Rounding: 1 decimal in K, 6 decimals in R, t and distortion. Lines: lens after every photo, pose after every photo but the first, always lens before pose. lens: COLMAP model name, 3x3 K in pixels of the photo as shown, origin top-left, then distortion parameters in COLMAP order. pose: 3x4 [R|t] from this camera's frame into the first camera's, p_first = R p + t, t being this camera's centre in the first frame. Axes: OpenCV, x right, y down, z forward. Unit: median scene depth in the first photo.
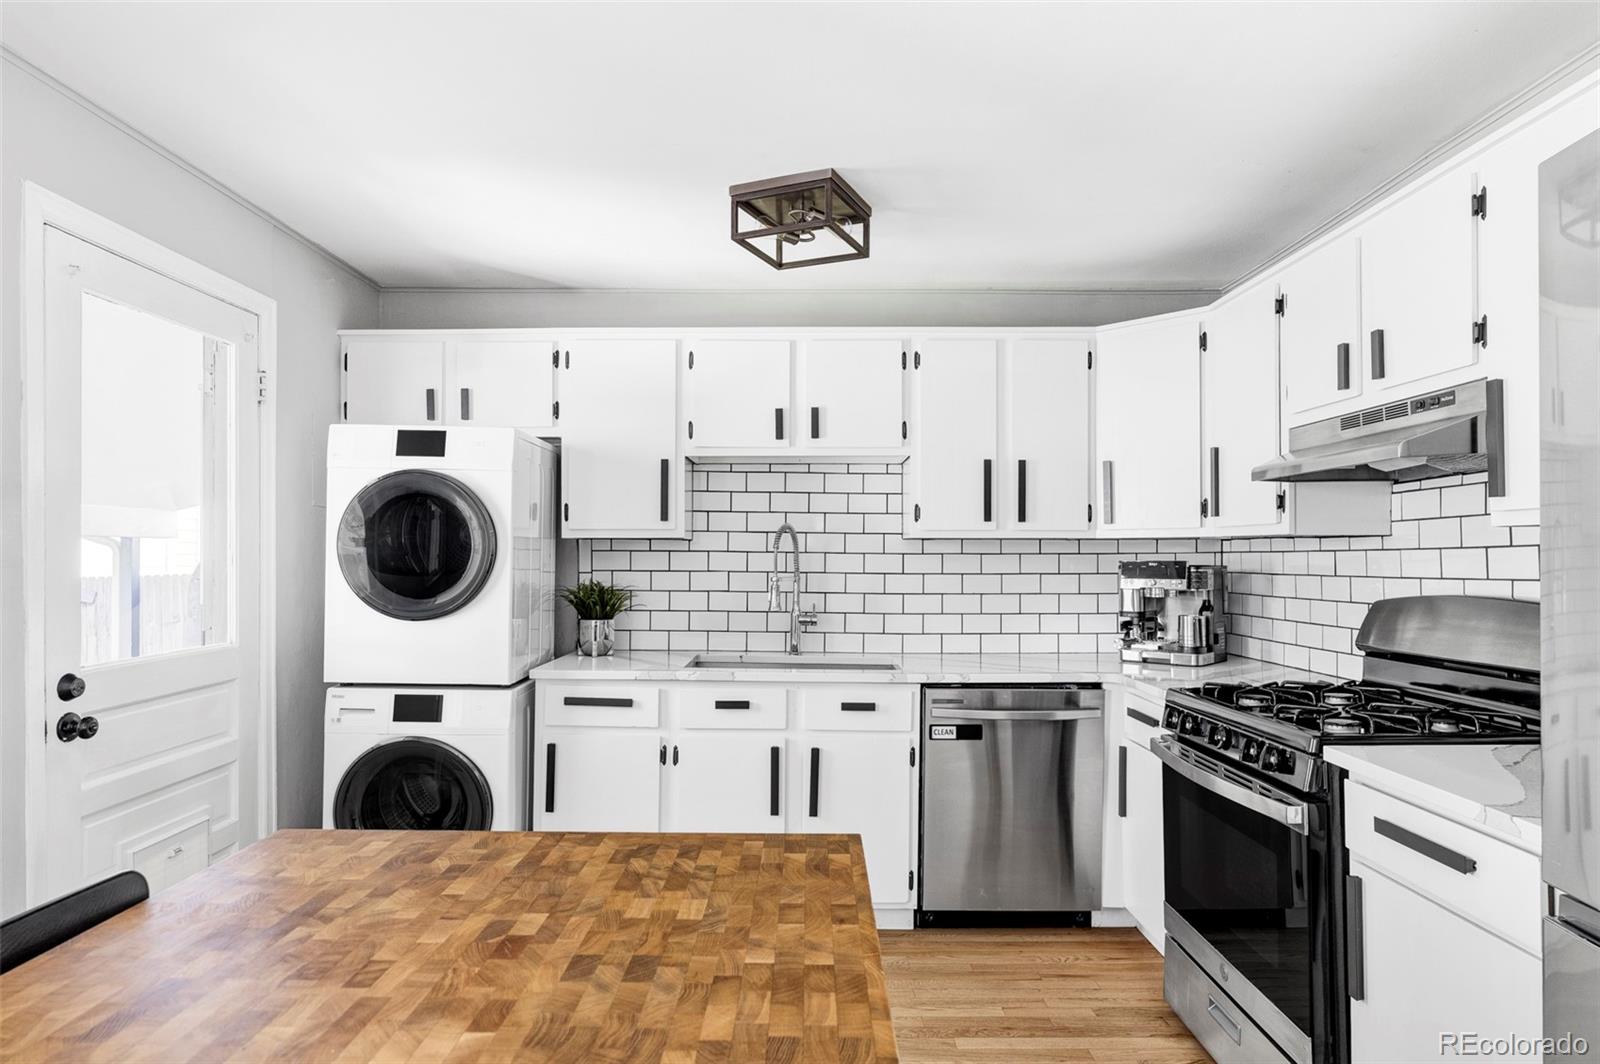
lens RADIAL K [[912.0, 0, 800.3], [0, 912.0, 550.9], [0, 0, 1]] dist [-0.001420, -0.000251]
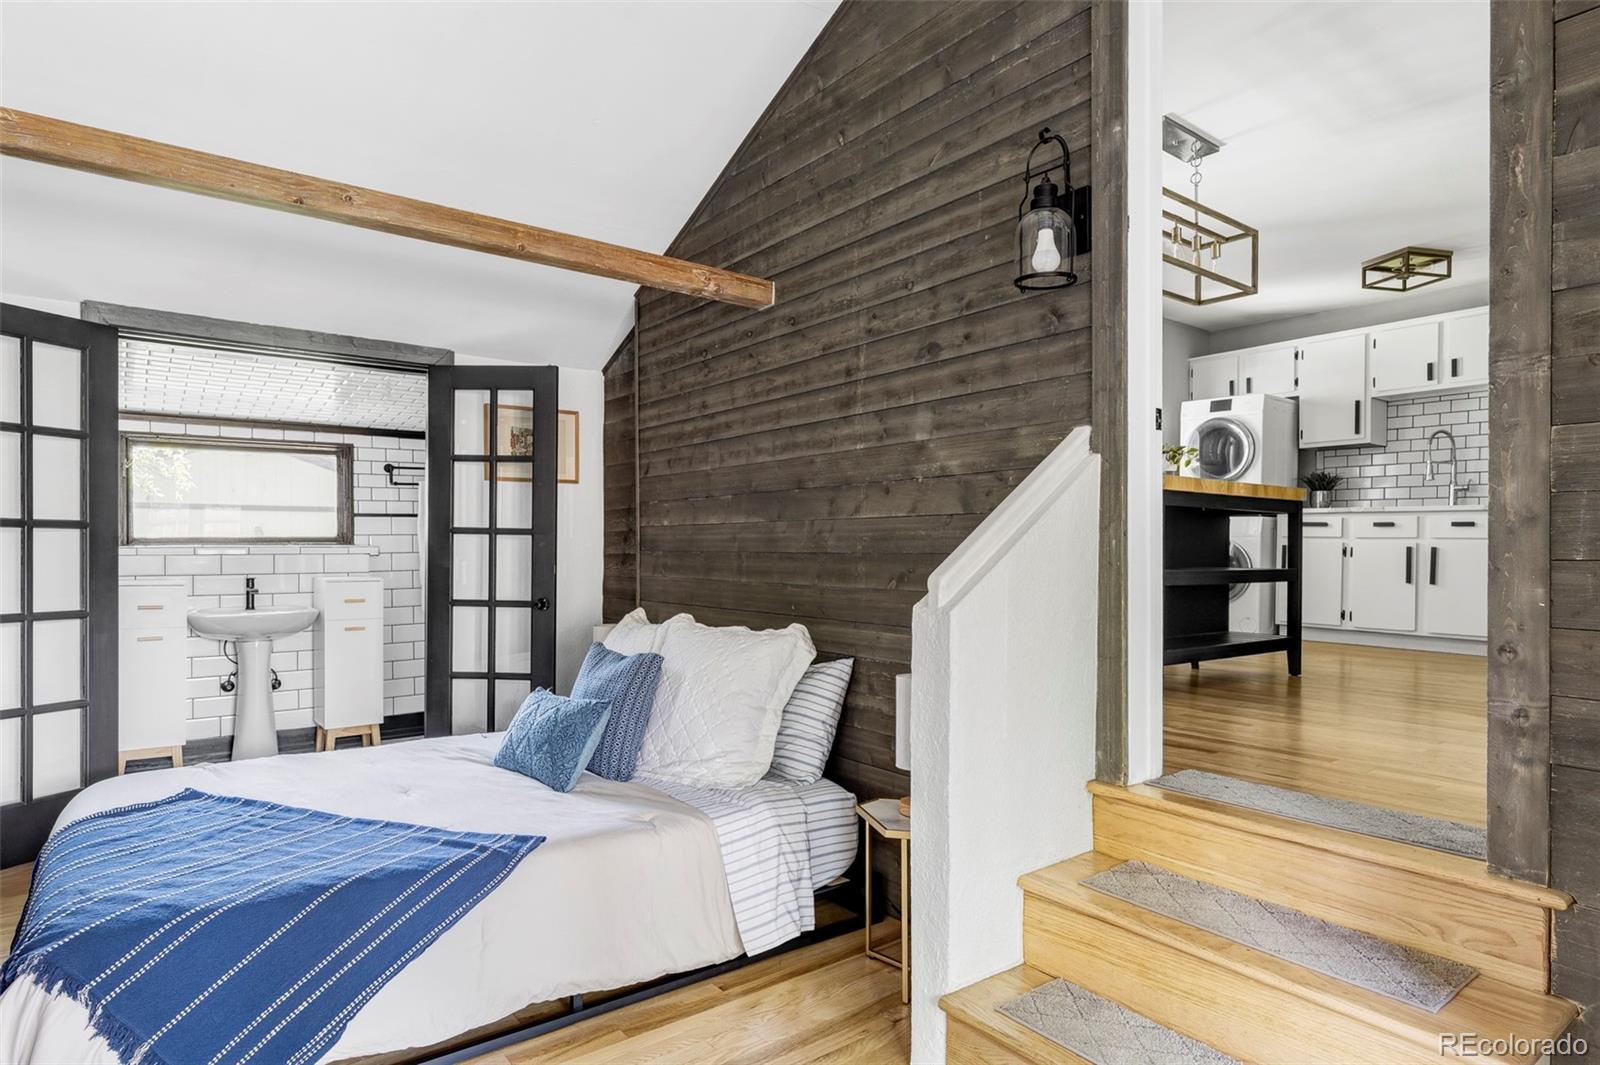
lens RADIAL K [[892.3, 0, 801.4], [0, 892.3, 552.1], [0, 0, 1]] dist [-0.000743, 0.000013]
pose [[0.607927, 0.007940, -0.793953, 0.607925], [-0.004645, 0.999968, 0.006443, 0.201954], [0.793980, -0.000229, 0.607944, -0.998026]]
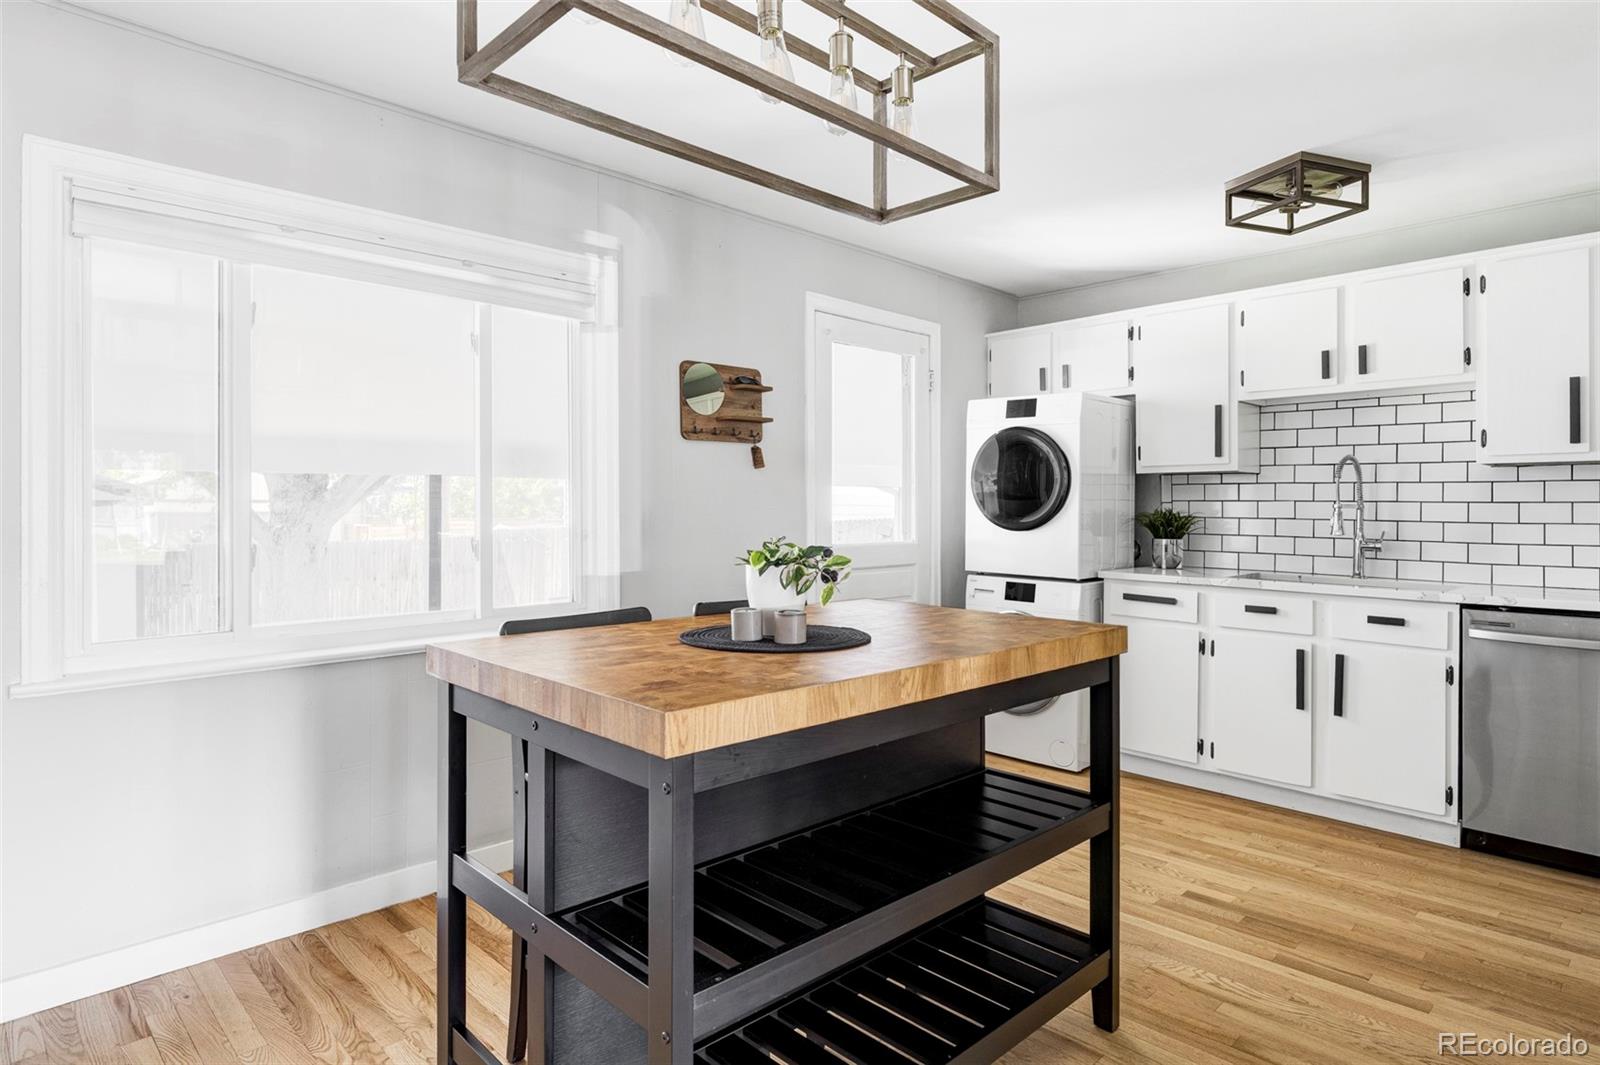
lens RADIAL K [[893.3, 0, 797.5], [0, 893.3, 502.8], [0, 0, 1]] dist [-0.001518, 0.000623]
pose [[0.701753, -0.003559, -0.712412, 0.300580], [-0.001030, 0.999981, -0.006010, 0.035536], [0.712420, 0.004951, 0.701736, -0.214977]]
